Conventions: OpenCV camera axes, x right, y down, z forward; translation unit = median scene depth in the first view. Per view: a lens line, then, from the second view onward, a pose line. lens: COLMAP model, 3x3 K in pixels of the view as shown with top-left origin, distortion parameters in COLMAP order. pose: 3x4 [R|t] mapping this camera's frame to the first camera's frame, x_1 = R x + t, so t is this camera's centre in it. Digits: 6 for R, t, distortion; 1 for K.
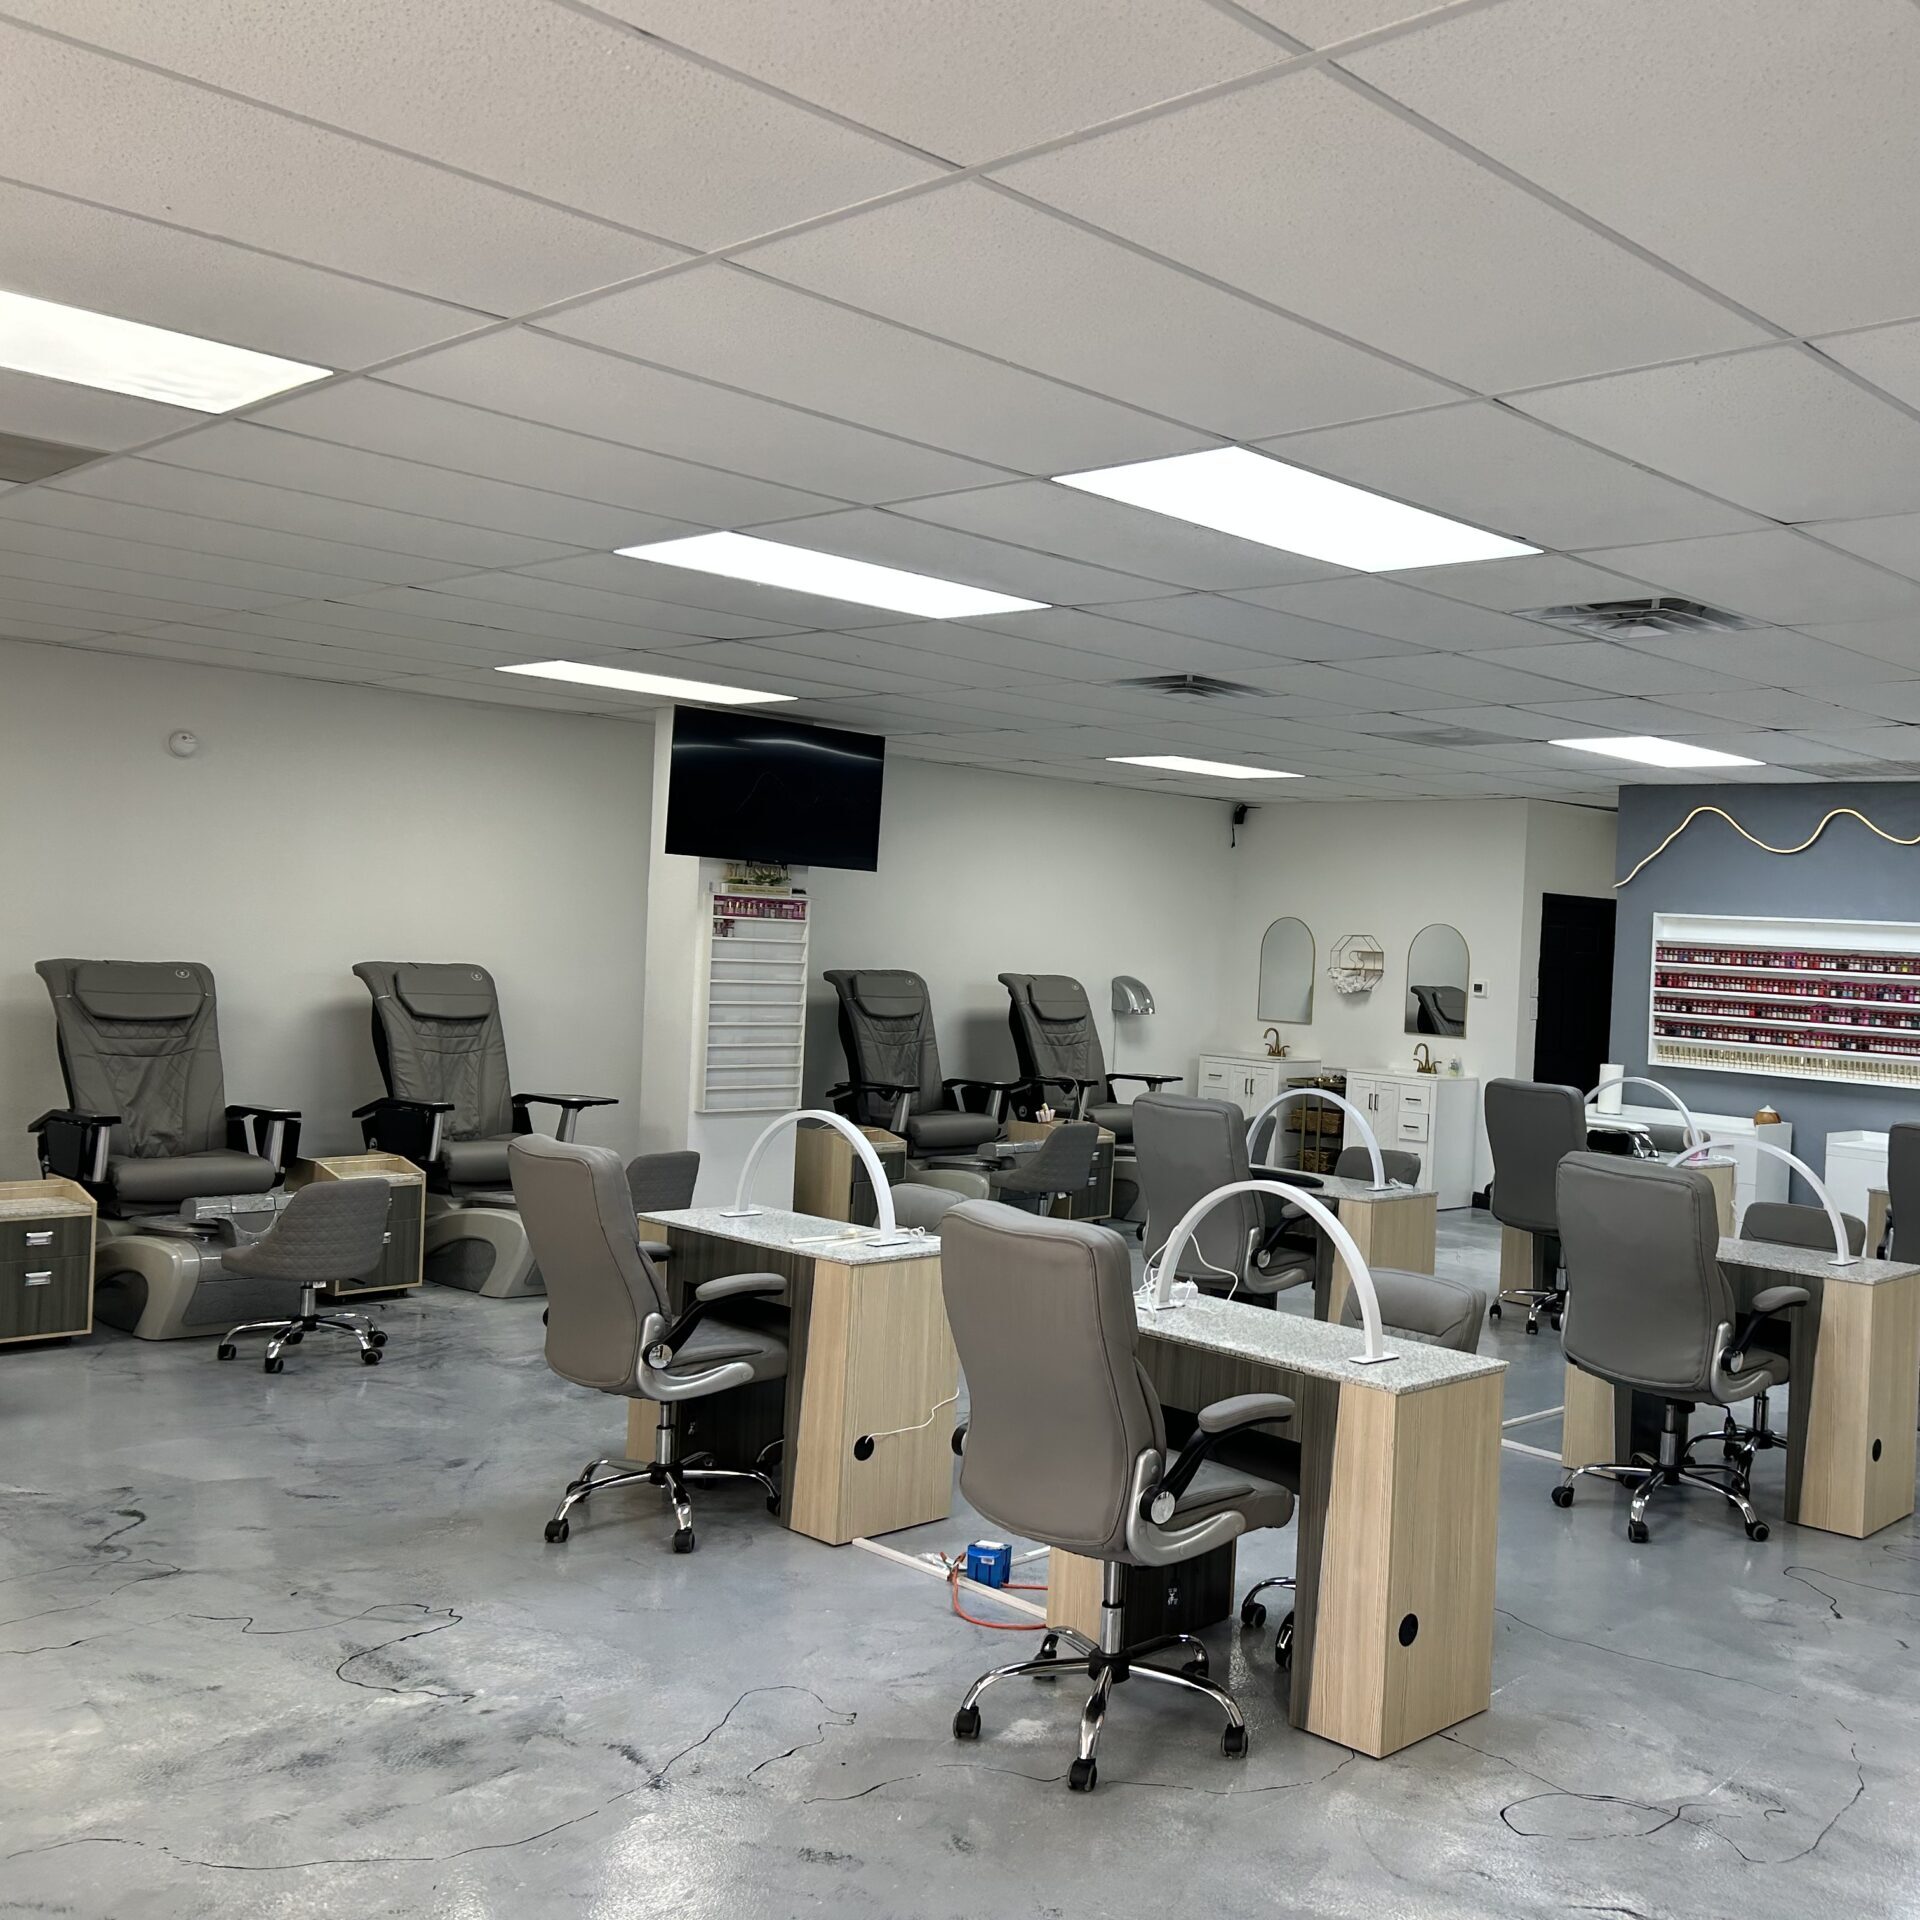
lens RADIAL K [[1975.0, 0, 1045.9], [0, 1975.0, 917.1], [0, 0, 1]] dist [0.029324, 0.000000]
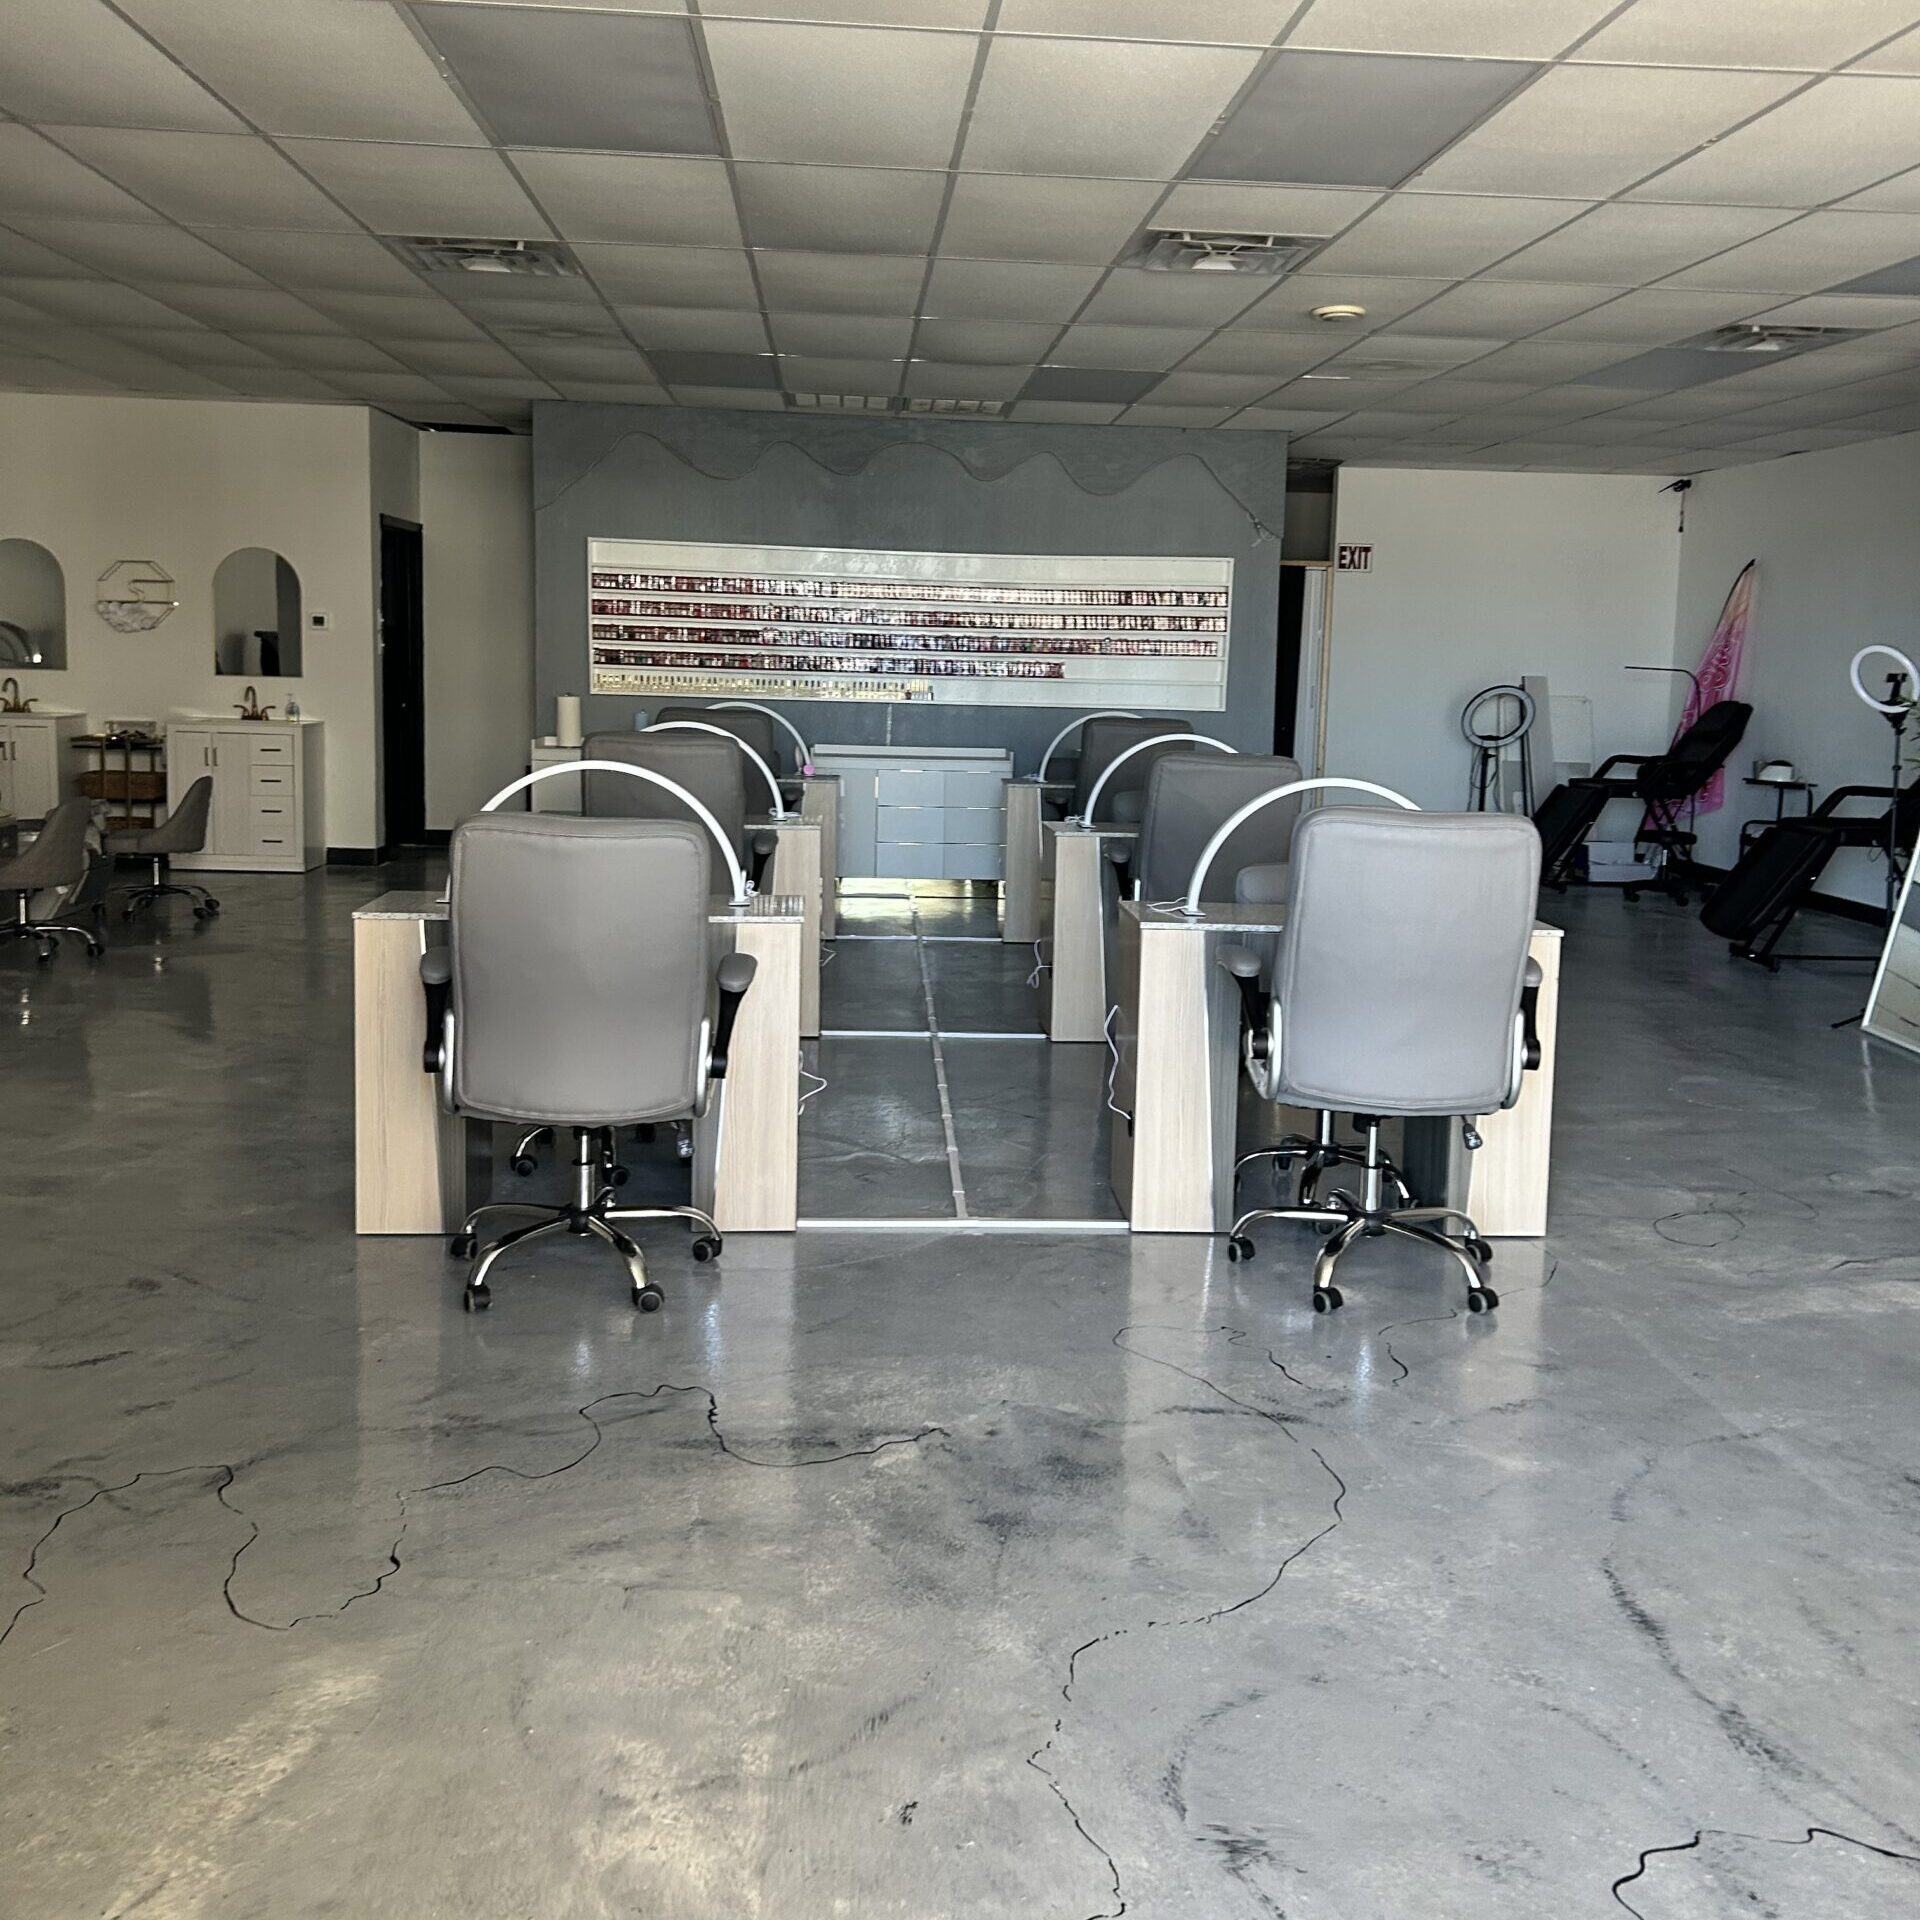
lens RADIAL K [[1975.0, 0, 960.7], [0, 1975.0, 961.0], [0, 0, 1]] dist [0.029324, 0.000000]
pose [[0.679922, -0.145165, 0.718772, -0.874888], [-0.003278, 0.979597, 0.200943, 0.008832], [-0.733277, -0.138982, 0.665574, 0.427444]]
